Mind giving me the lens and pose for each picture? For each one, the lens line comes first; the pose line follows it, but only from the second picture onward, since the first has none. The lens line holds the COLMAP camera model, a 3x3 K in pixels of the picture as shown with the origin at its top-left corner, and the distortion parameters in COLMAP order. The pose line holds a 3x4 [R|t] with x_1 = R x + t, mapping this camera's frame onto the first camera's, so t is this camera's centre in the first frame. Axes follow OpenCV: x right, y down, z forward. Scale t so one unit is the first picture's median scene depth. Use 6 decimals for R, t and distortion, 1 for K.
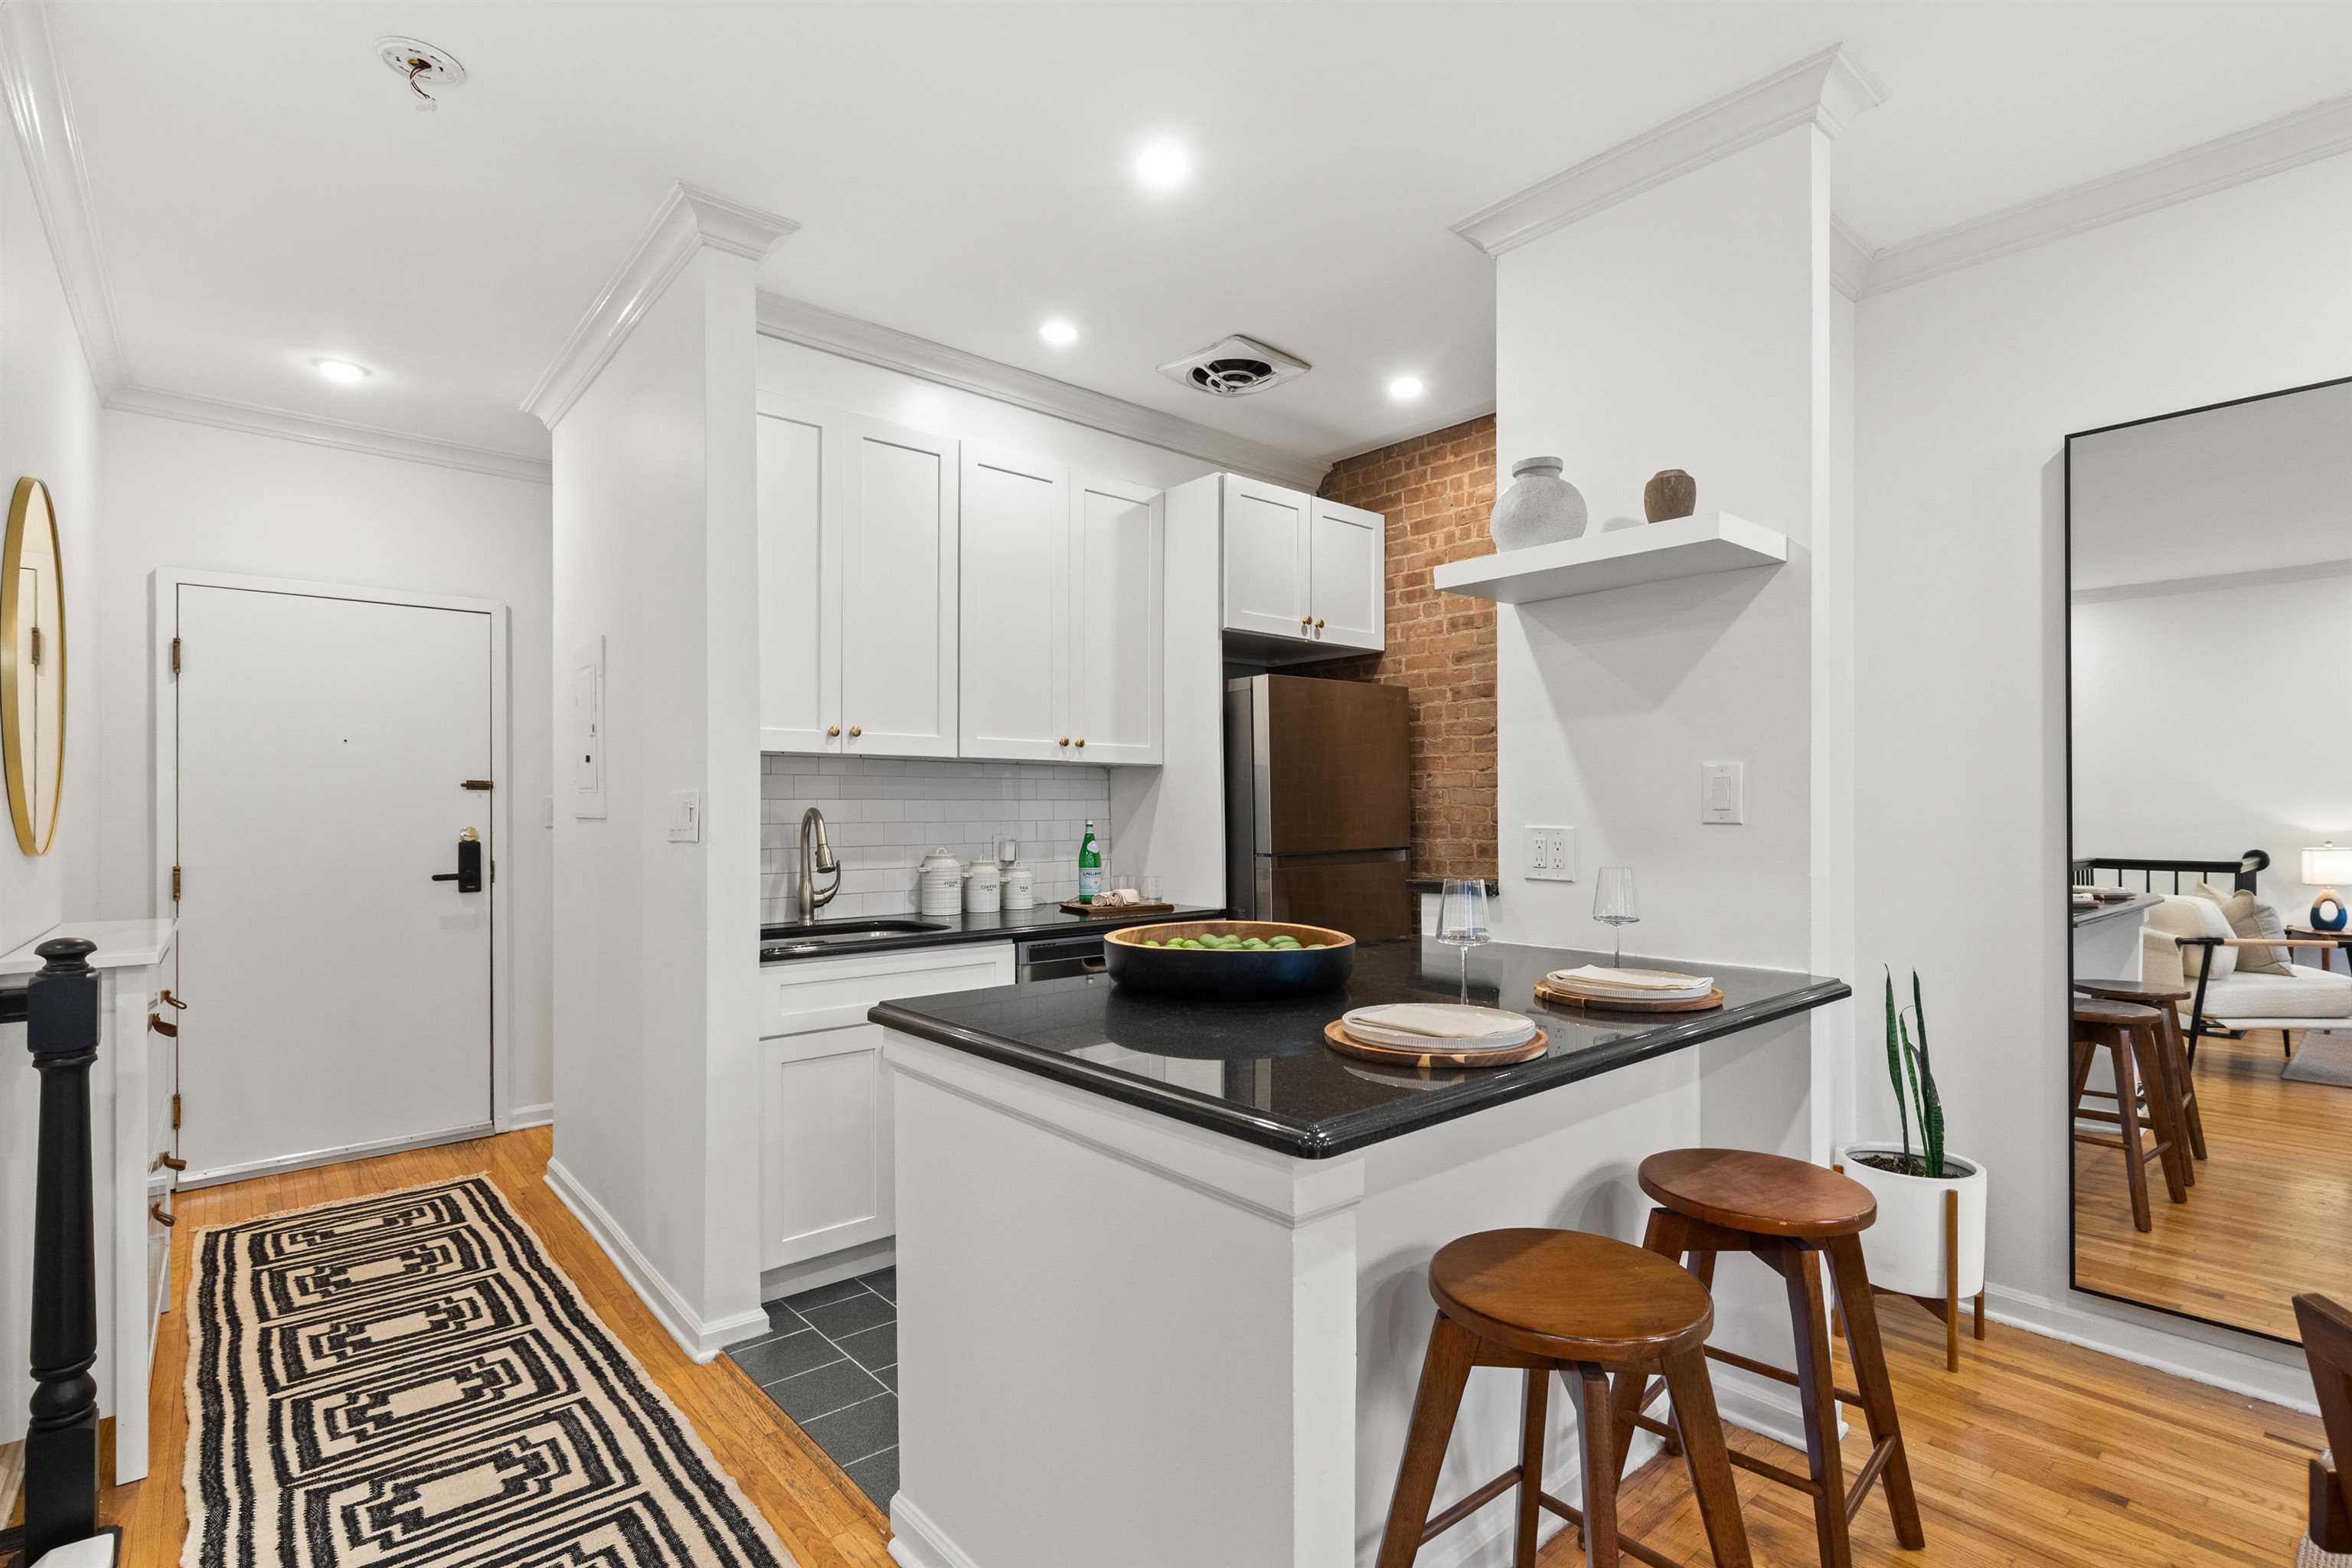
lens RADIAL K [[1105.9, 0, 1173.1], [0, 1105.9, 802.5], [0, 0, 1]] dist [-0.001615, 0.000717]
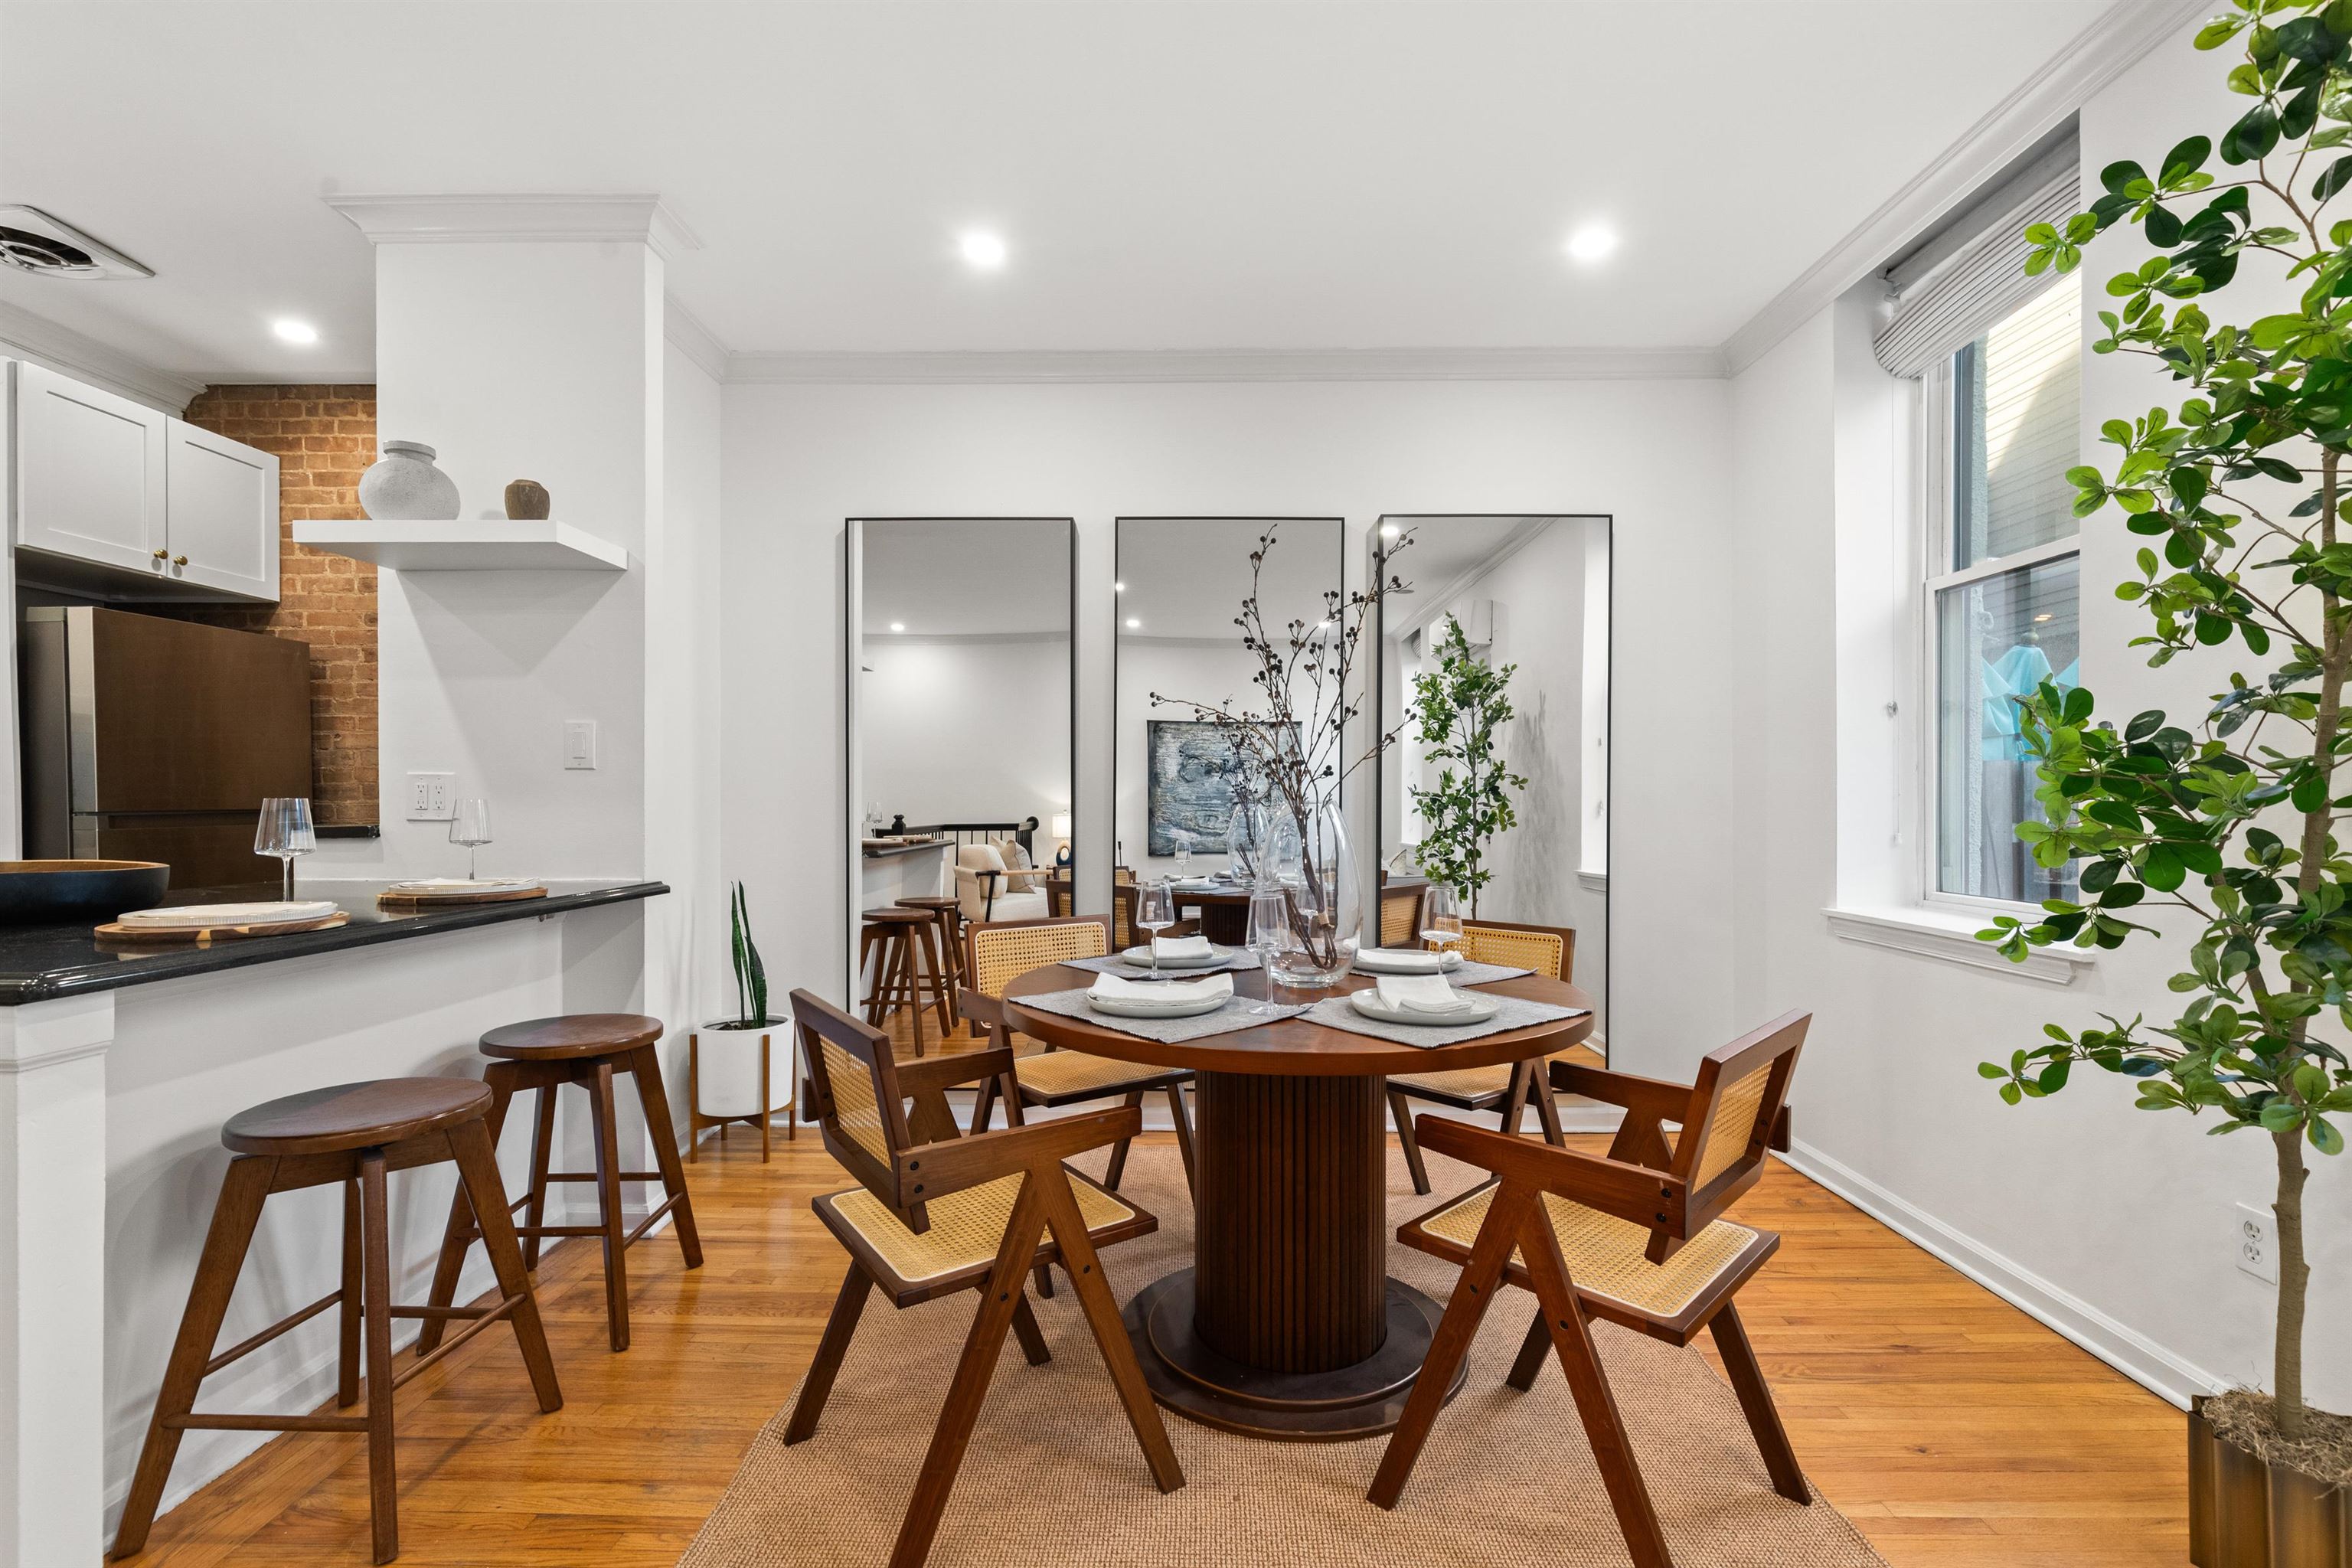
lens RADIAL K [[1063.7, 0, 1174.2], [0, 1063.7, 807.7], [0, 0, 1]] dist [0.009913, 0.000019]
pose [[0.669746, -0.000802, 0.742590, 0.037322], [-0.005130, 0.999971, 0.005707, 0.045299], [-0.742572, -0.007632, 0.669722, -0.279000]]
